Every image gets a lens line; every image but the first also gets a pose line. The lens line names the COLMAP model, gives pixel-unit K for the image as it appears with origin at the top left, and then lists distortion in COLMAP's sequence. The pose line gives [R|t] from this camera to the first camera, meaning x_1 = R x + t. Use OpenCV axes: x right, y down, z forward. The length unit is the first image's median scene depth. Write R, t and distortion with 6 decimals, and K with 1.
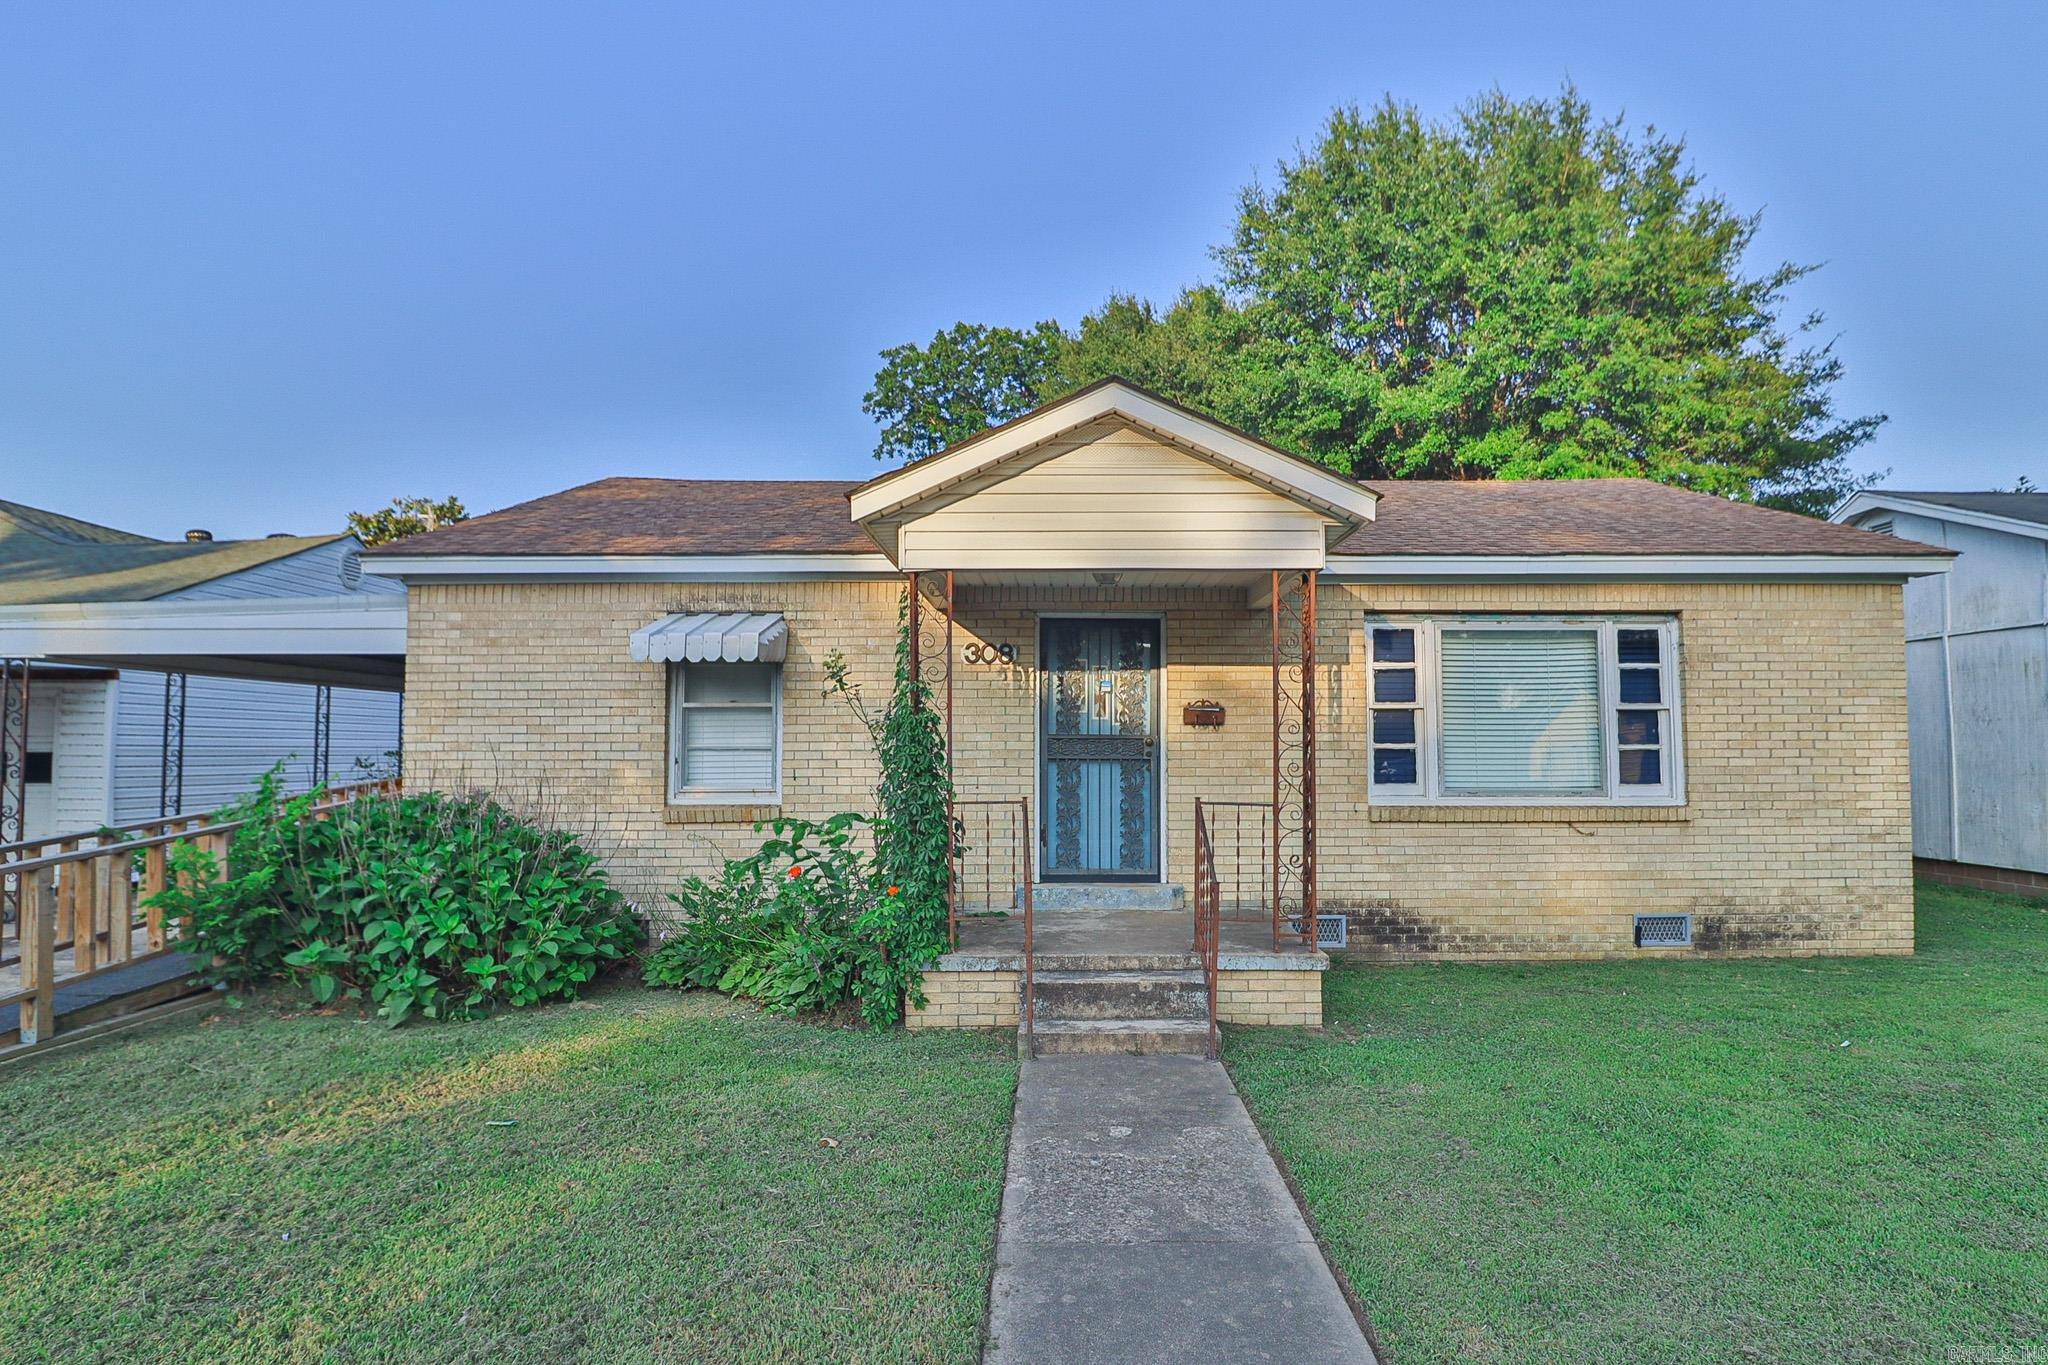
lens RADIAL K [[981.8, 0, 1024.0], [0, 981.8, 682.5], [0, 0, 1]] dist [-0.007164, -0.001215]
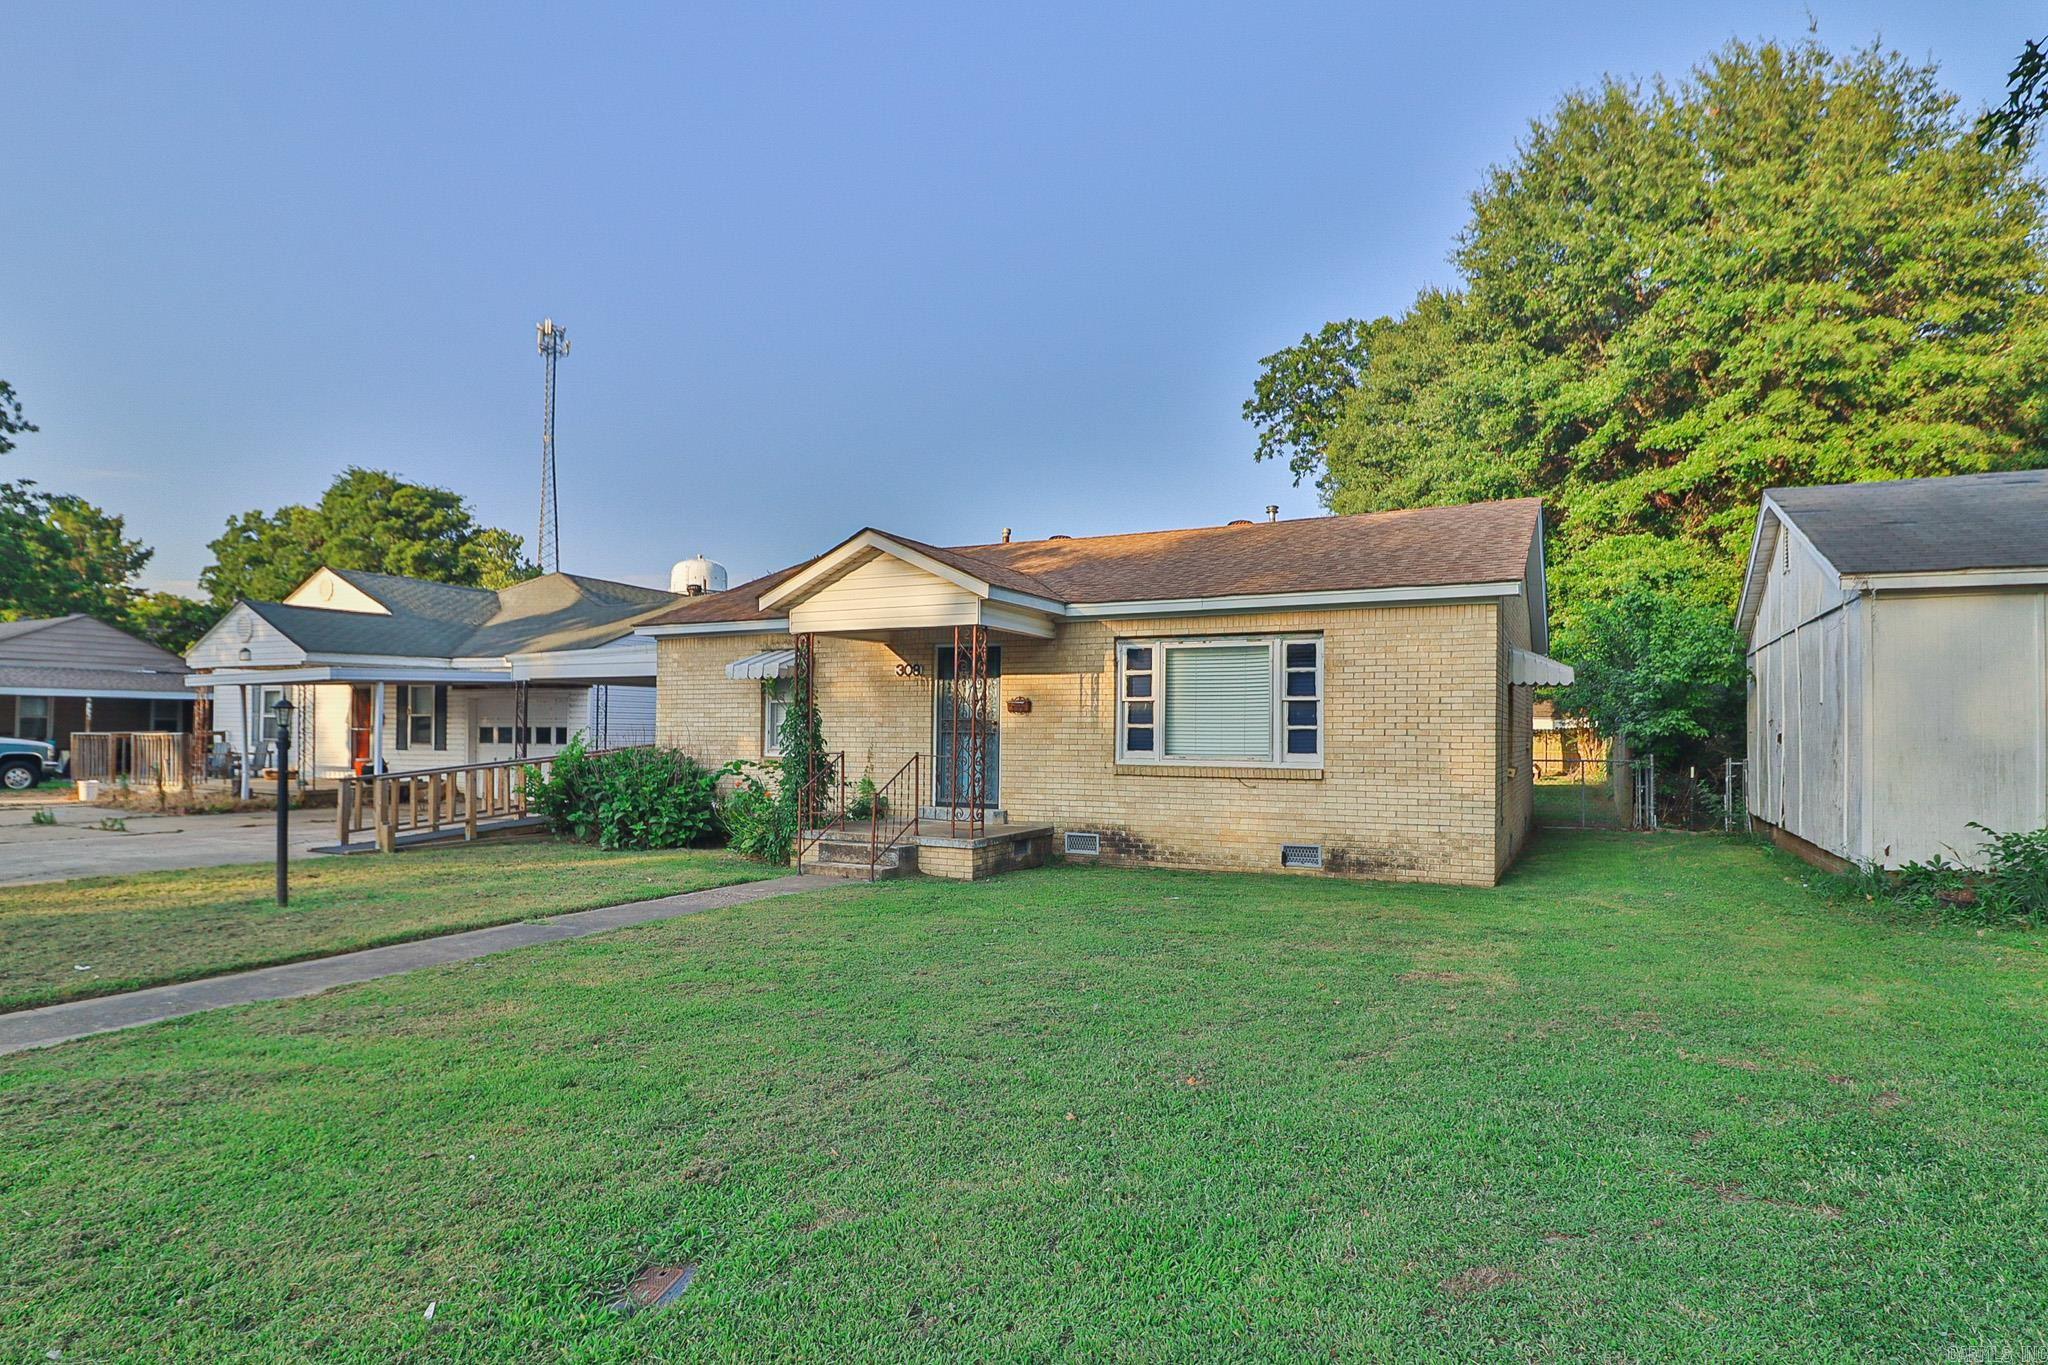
lens RADIAL K [[972.8, 0, 1090.2], [0, 972.8, 680.1], [0, 0, 1]] dist [0.002333, 0.000577]
pose [[0.913751, -0.014691, -0.406009, 0.933765], [0.020269, 0.999750, 0.009441, -0.021842], [0.405769, -0.016856, 0.913820, -0.408378]]
